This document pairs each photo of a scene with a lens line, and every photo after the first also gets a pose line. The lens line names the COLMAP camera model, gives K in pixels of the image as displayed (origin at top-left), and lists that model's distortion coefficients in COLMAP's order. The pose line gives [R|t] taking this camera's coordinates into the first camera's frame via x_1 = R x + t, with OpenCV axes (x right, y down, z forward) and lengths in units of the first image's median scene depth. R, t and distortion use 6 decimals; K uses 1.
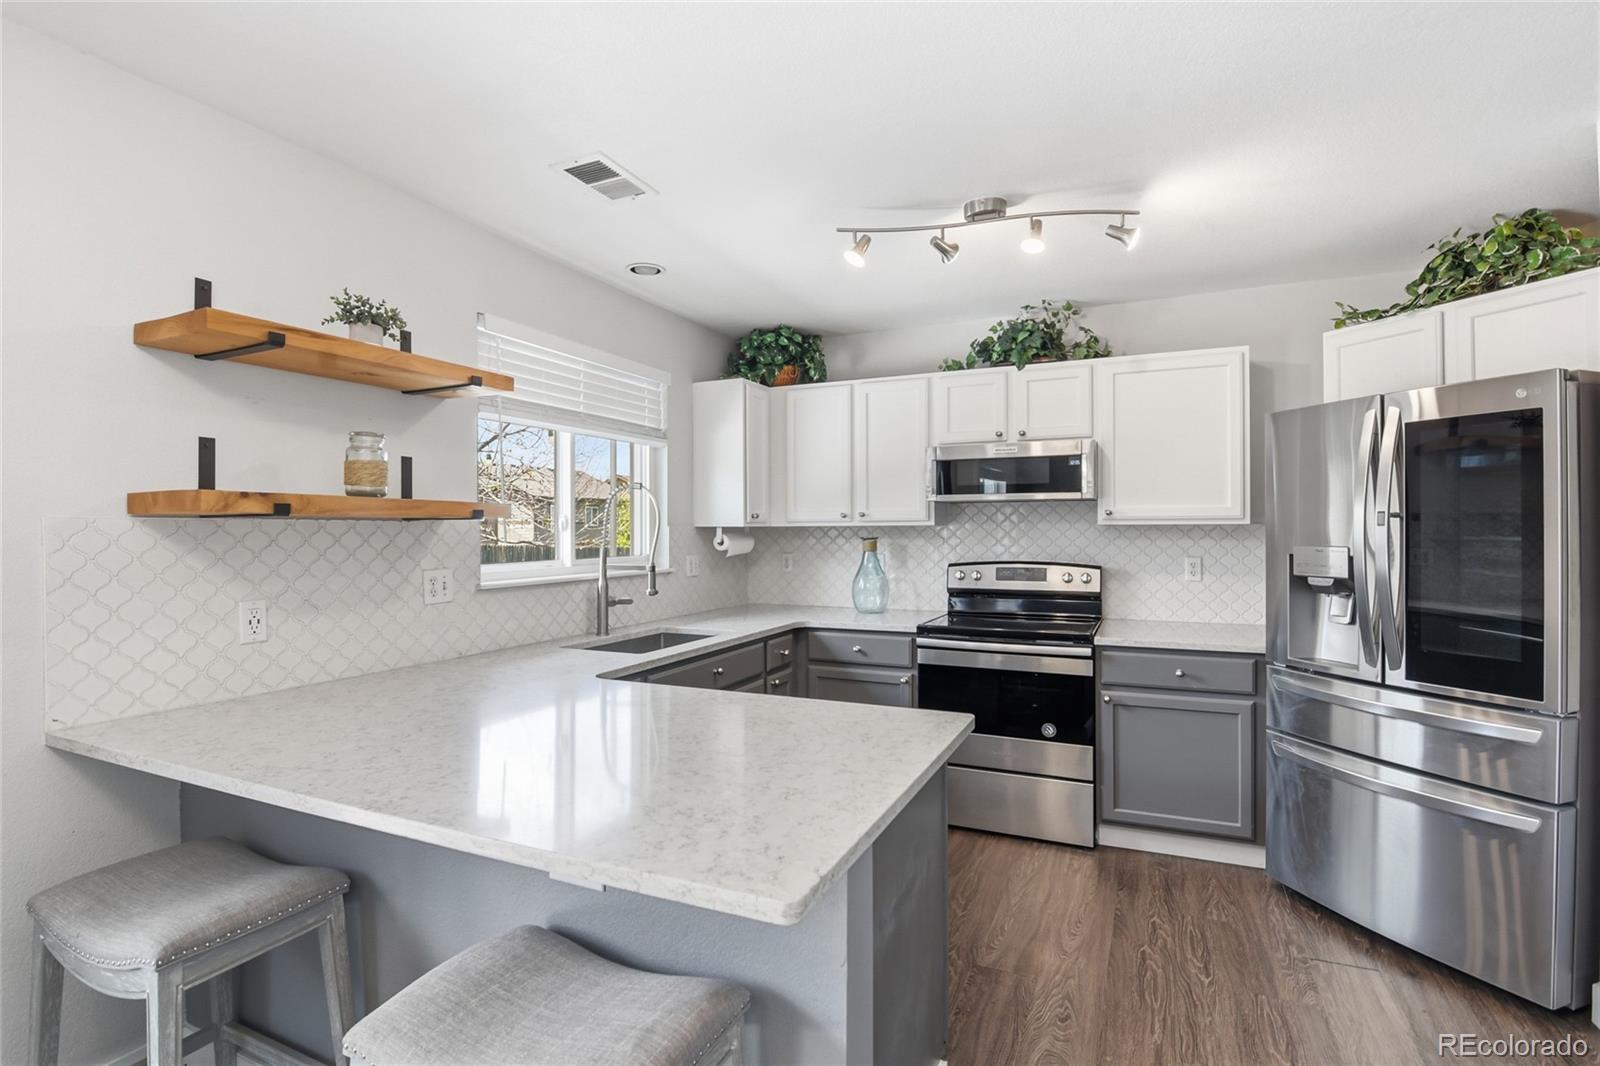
lens RADIAL K [[774.4, 0, 798.7], [0, 774.4, 529.6], [0, 0, 1]] dist [-0.002928, -0.000685]
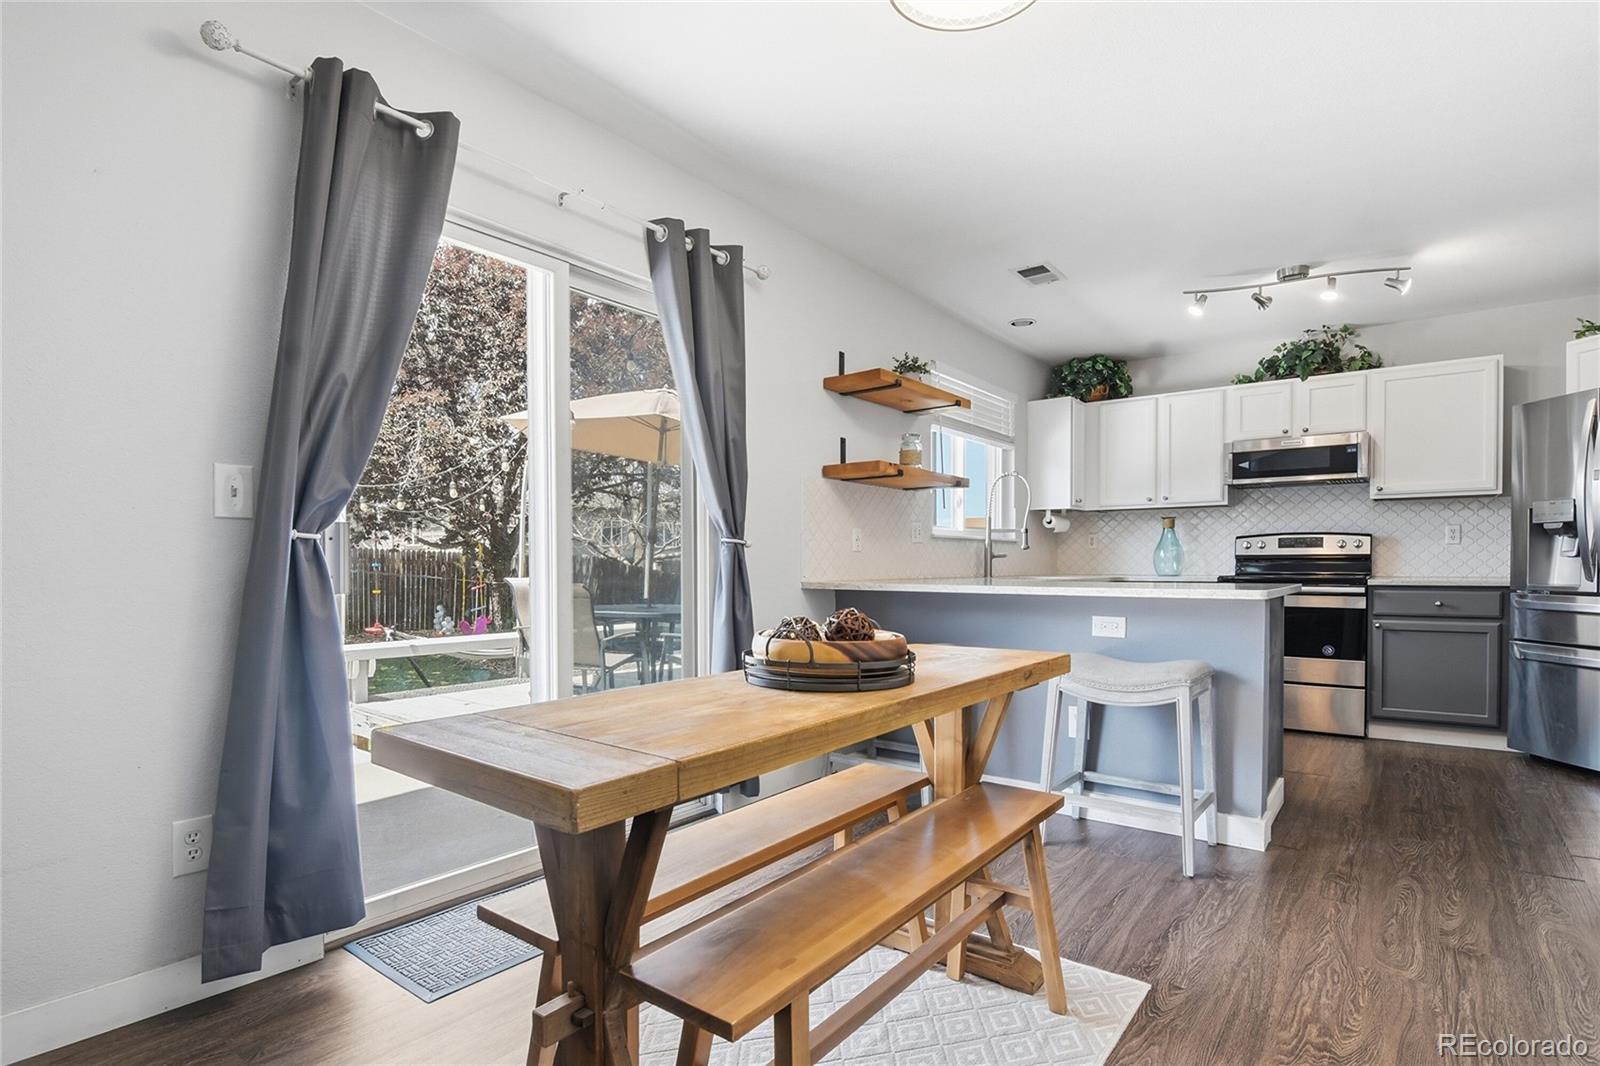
lens RADIAL K [[822.3, 0, 800.0], [0, 822.3, 582.3], [0, 0, 1]] dist [0.000778, -0.015230]
pose [[0.977225, 0.004501, -0.212160, -0.240953], [0.000145, 0.999761, 0.021876, 0.098550], [0.212208, -0.021408, 0.976990, -0.515869]]
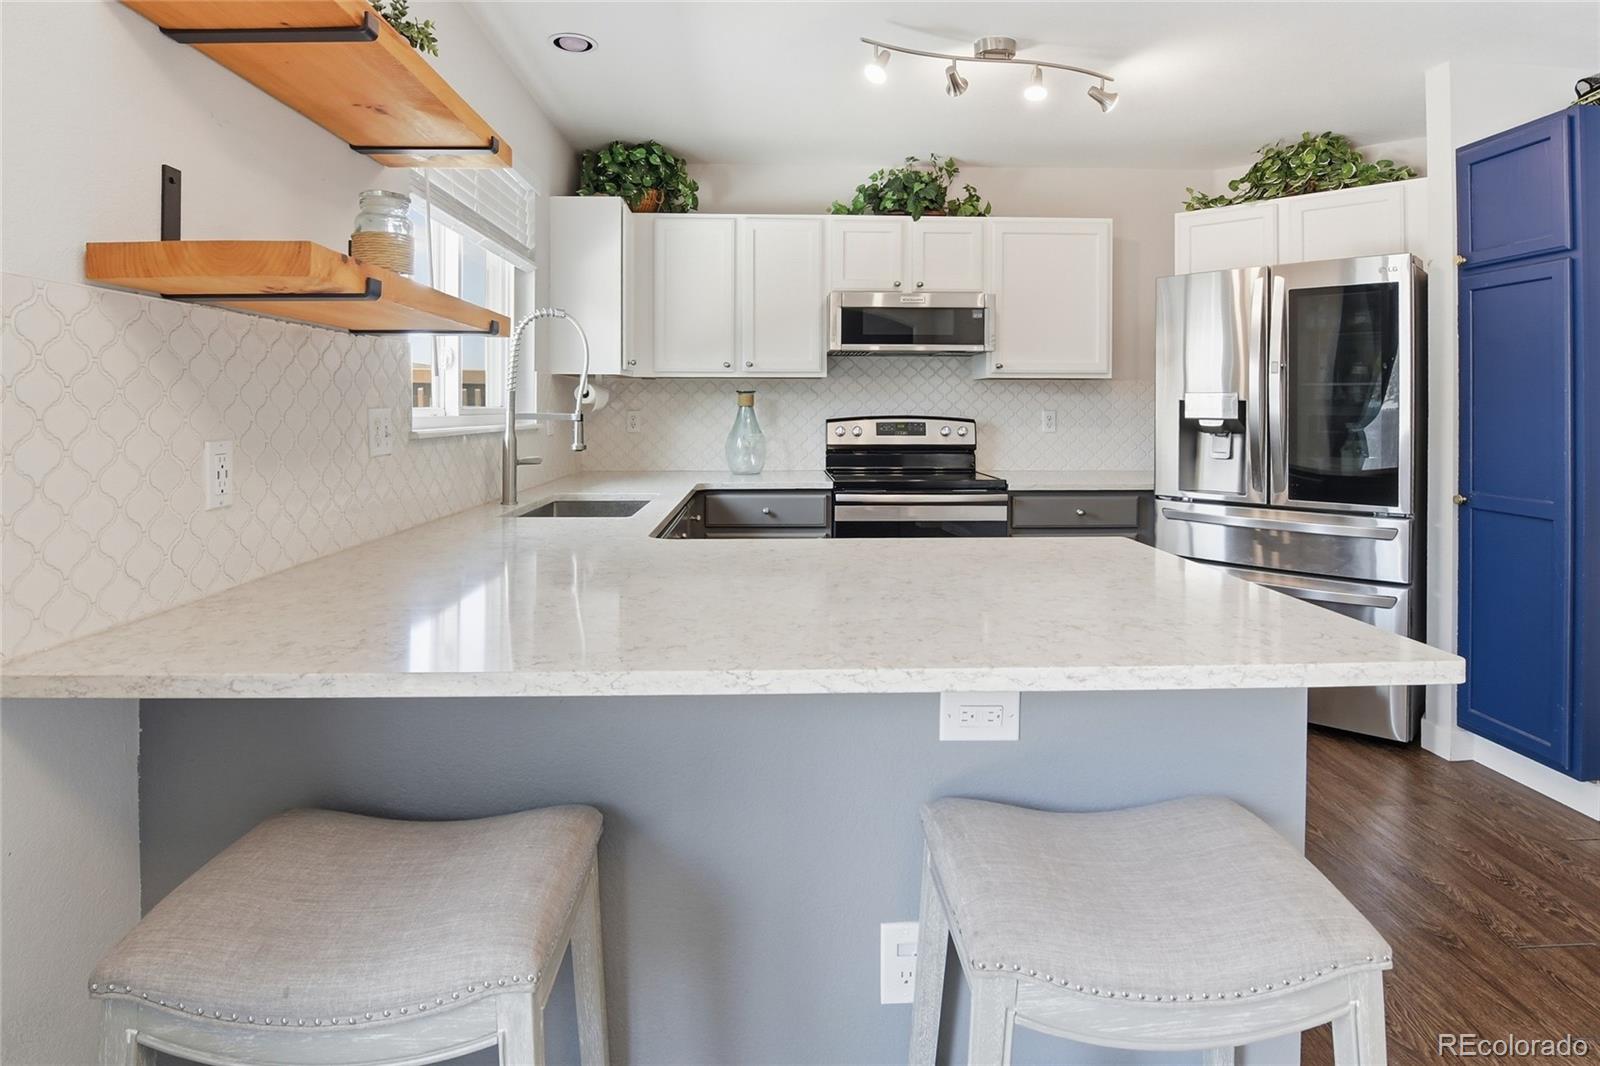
lens RADIAL K [[846.8, 0, 797.7], [0, 846.8, 414.4], [0, 0, 1]] dist [-0.002519, -0.000499]
pose [[0.891583, 0.001985, 0.452852, -0.337663], [-0.004583, 0.999979, 0.004639, 0.036825], [-0.452834, -0.006212, 0.891573, 0.101456]]
